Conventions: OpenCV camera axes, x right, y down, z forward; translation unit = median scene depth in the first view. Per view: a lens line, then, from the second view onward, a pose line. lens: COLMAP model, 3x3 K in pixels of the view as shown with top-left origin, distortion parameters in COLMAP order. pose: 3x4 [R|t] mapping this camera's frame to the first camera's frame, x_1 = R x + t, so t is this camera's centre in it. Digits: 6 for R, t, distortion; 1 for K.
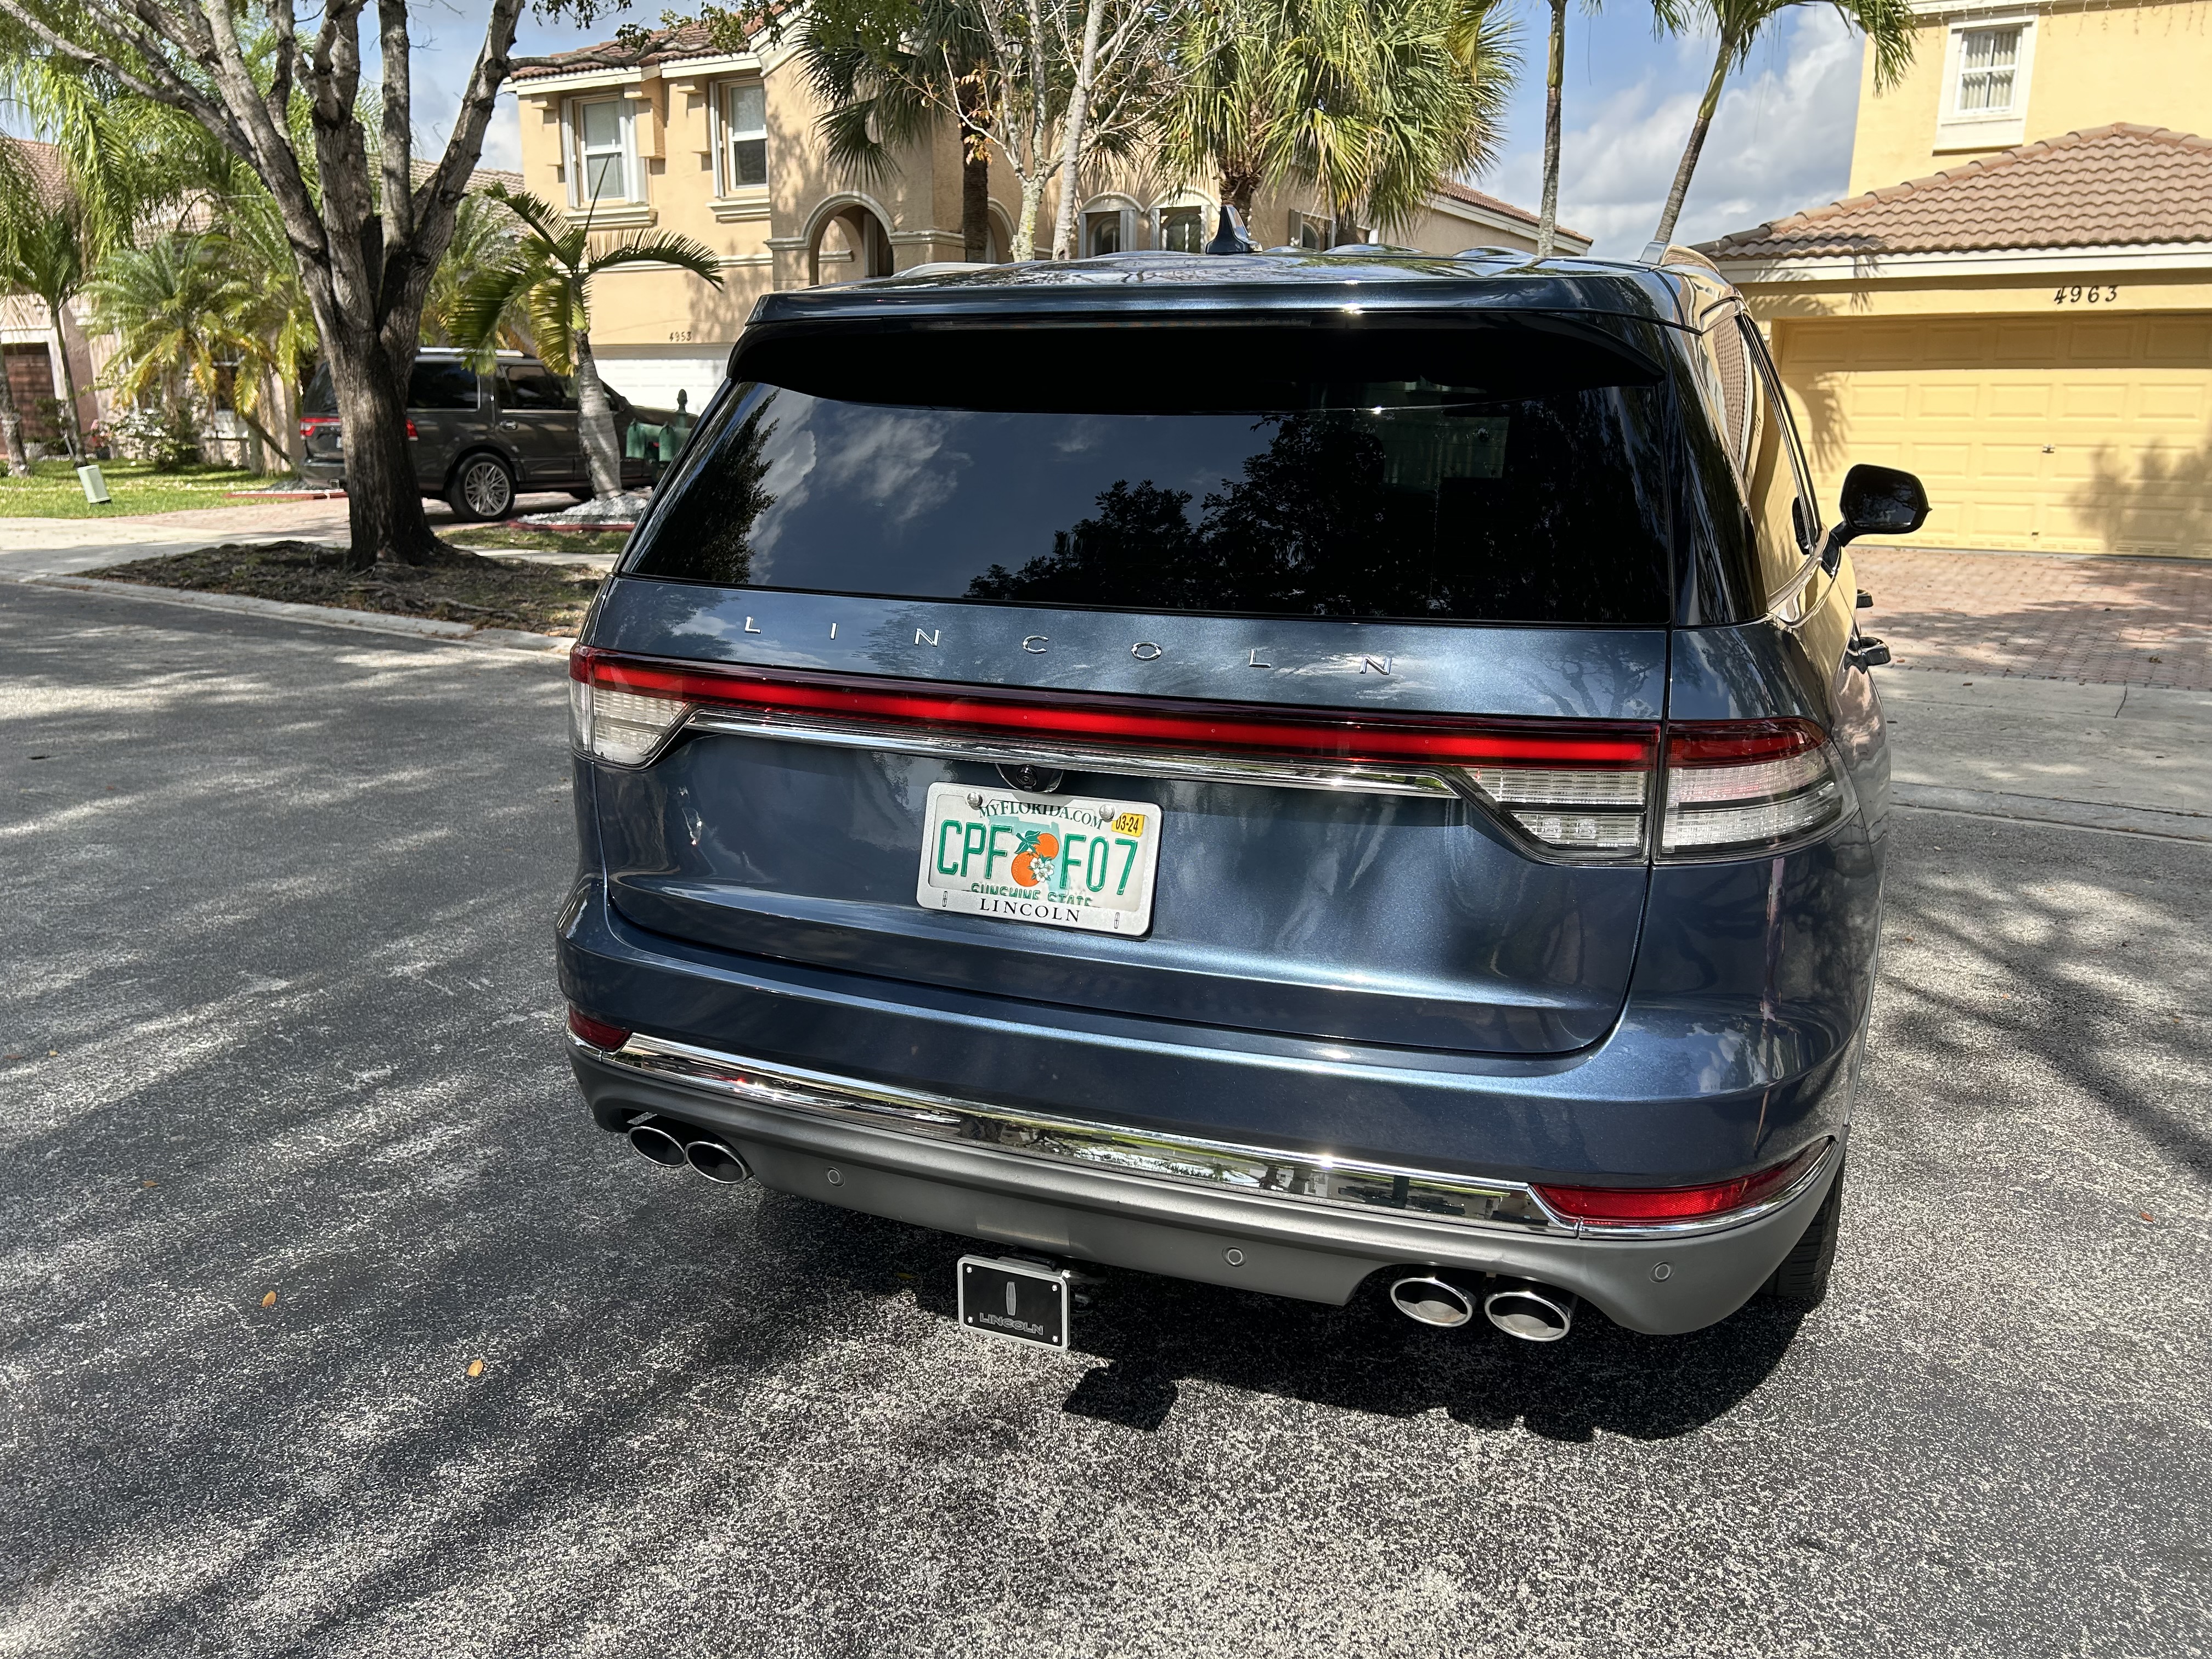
lens RADIAL K [[1674.7, 0, 1118.9], [0, 1674.7, 832.5], [0, 0, 1]] dist [0.032938, -0.021995]
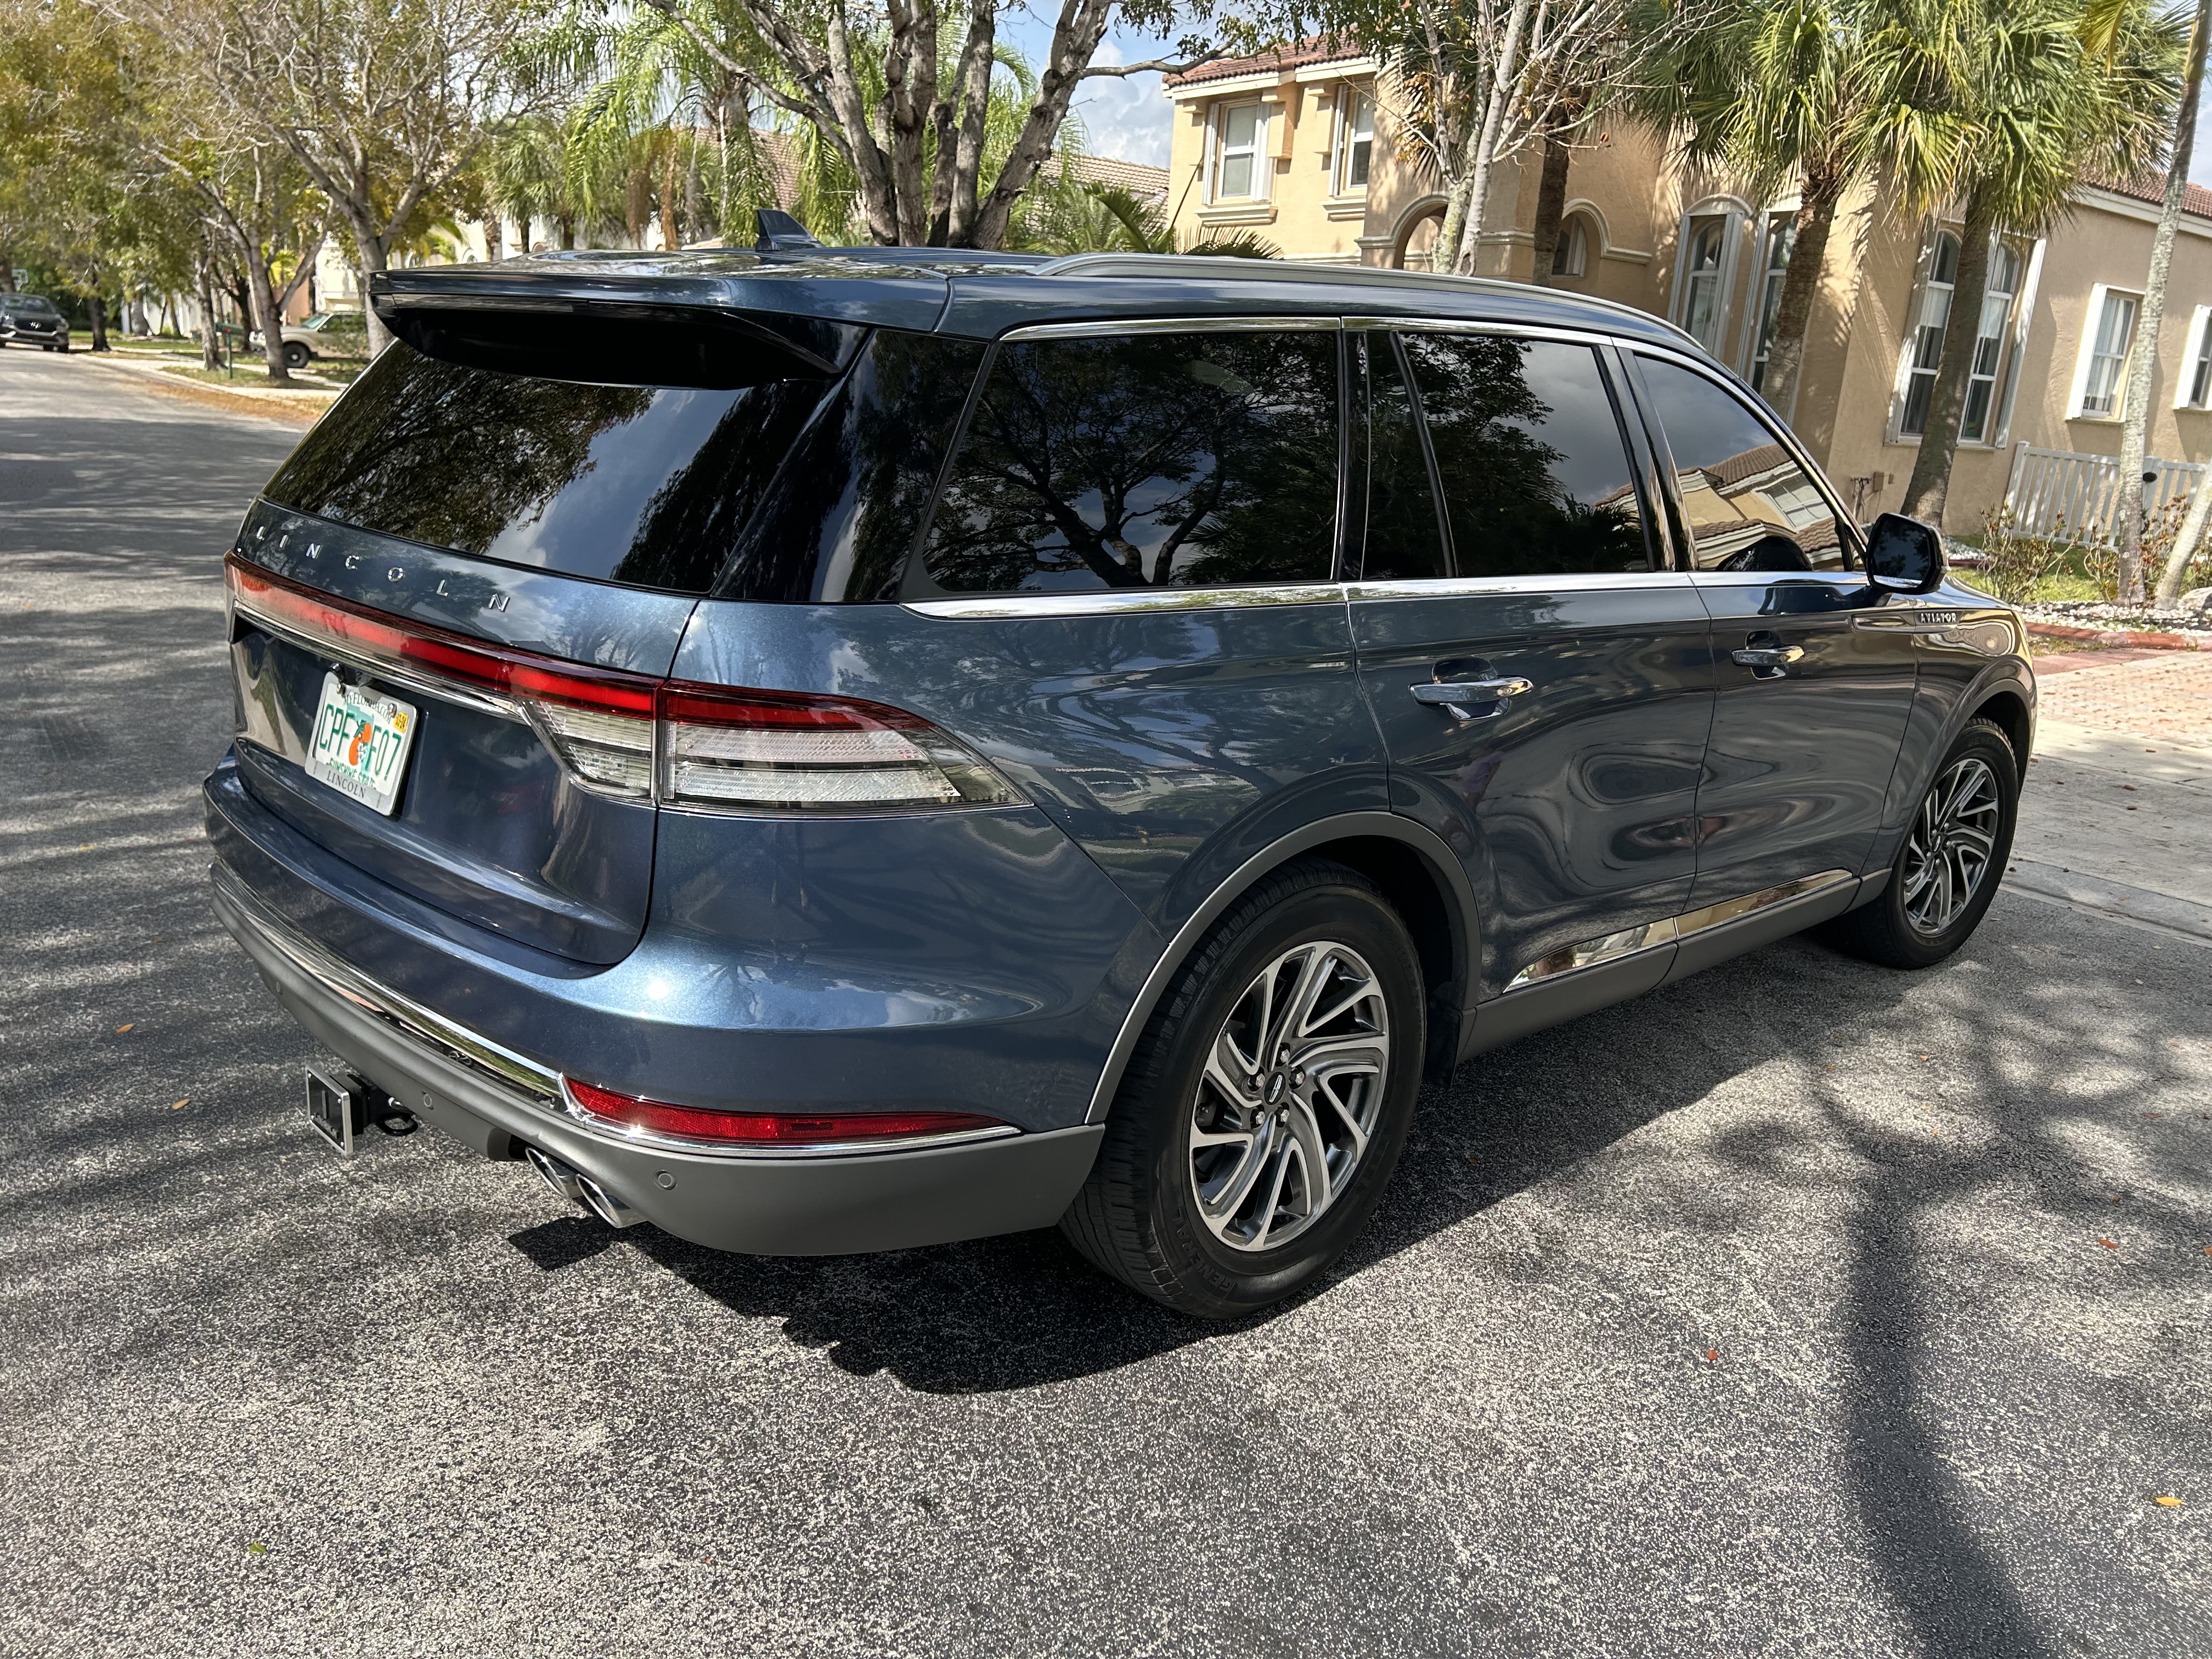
lens RADIAL K [[1674.7, 0, 1127.7], [0, 1674.7, 827.7], [0, 0, 1]] dist [0.032938, -0.021995]
pose [[0.919238, 0.150016, -0.364000, 0.118428], [-0.150784, 0.988212, 0.026487, -0.005152], [0.363683, 0.030537, 0.931022, 0.009869]]
